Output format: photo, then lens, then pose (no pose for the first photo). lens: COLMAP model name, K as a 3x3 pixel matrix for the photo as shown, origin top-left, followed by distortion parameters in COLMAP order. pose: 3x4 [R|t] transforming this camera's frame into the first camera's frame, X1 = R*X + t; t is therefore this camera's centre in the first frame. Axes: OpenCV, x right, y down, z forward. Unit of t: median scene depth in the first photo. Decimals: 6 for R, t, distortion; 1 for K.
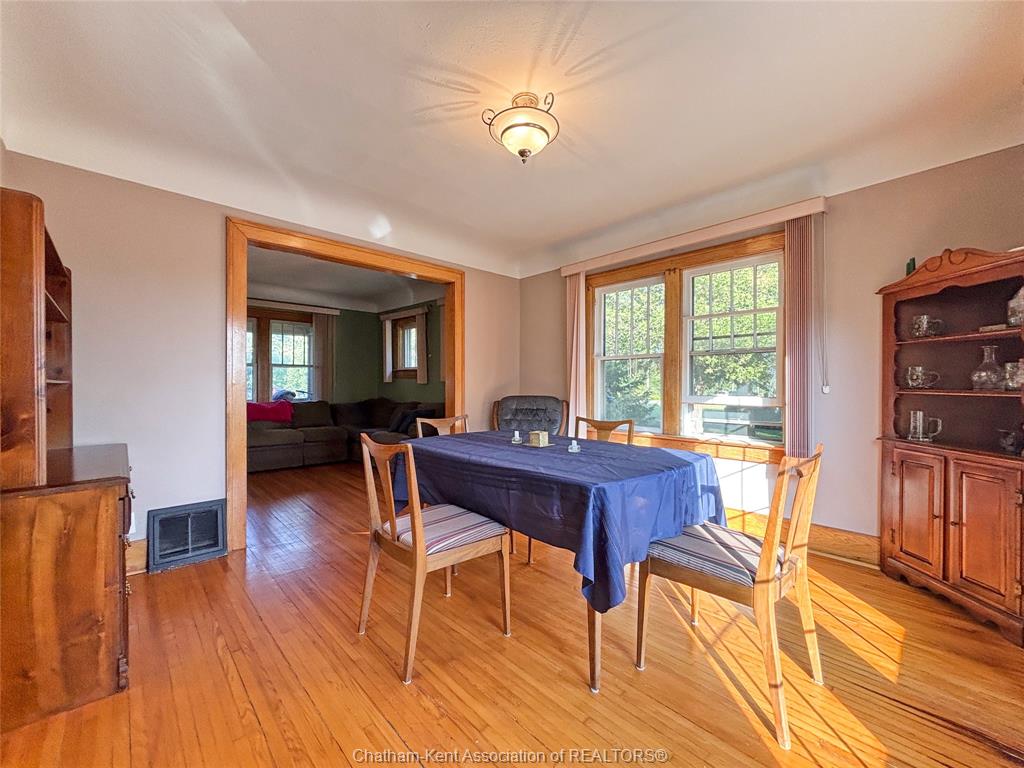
lens RADIAL K [[411.0, 0, 509.0], [0, 411.0, 384.0], [0, 0, 1]] dist [0.000859, -0.000224]
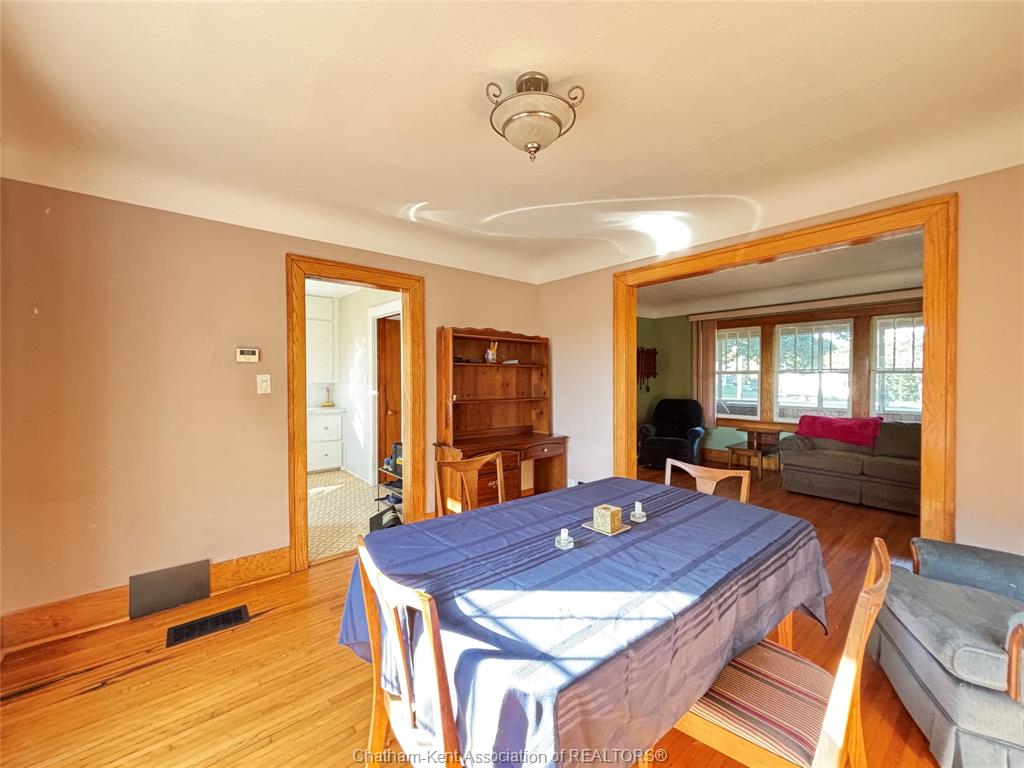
lens RADIAL K [[411.0, 0, 504.7], [0, 411.0, 381.7], [0, 0, 1]] dist [0.000859, -0.000224]
pose [[-0.079843, 0.009791, -0.996759, 0.778648], [0.001365, 0.999952, 0.009713, -0.098478], [0.996807, -0.000586, -0.079852, 0.914286]]
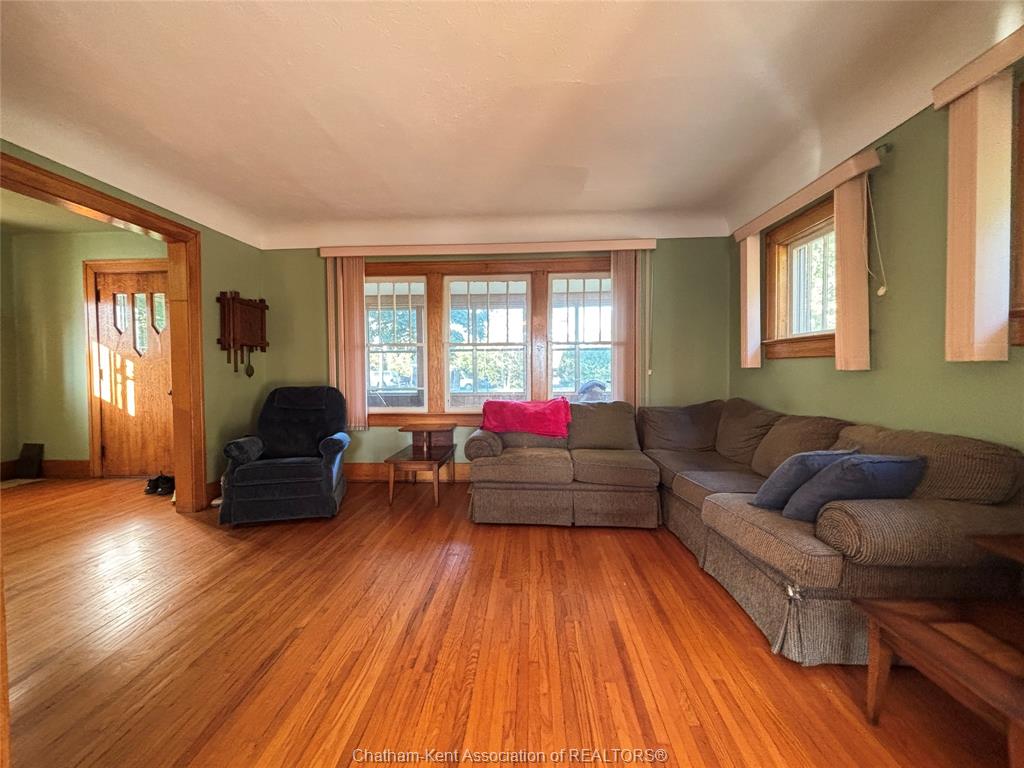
lens RADIAL K [[411.0, 0, 510.3], [0, 411.0, 381.4], [0, 0, 1]] dist [0.000859, -0.000224]
pose [[0.681240, 0.011975, -0.731962, -0.398744], [0.008540, 0.999668, 0.024302, -0.002194], [0.732010, -0.022807, 0.680912, 1.368859]]
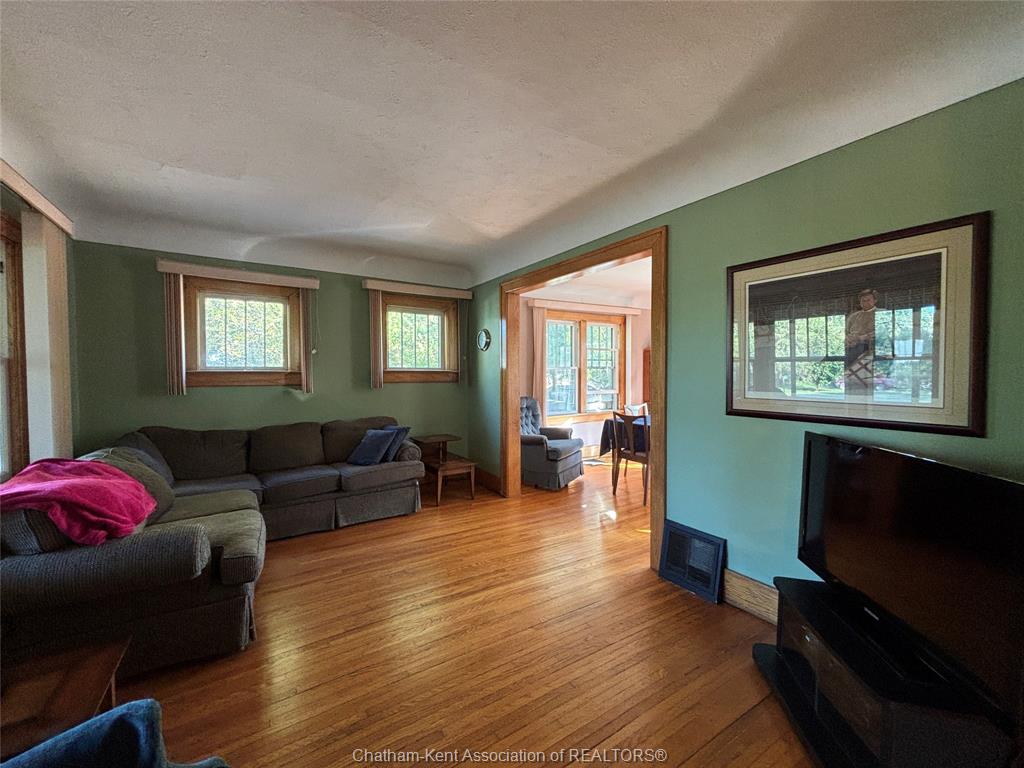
lens RADIAL K [[411.0, 0, 507.9], [0, 411.0, 381.4], [0, 0, 1]] dist [0.000859, -0.000224]
pose [[0.197912, -0.027667, 0.979829, -2.150360], [-0.000596, 0.999598, 0.028346, -0.093208], [-0.980220, -0.006194, 0.197815, 1.477751]]
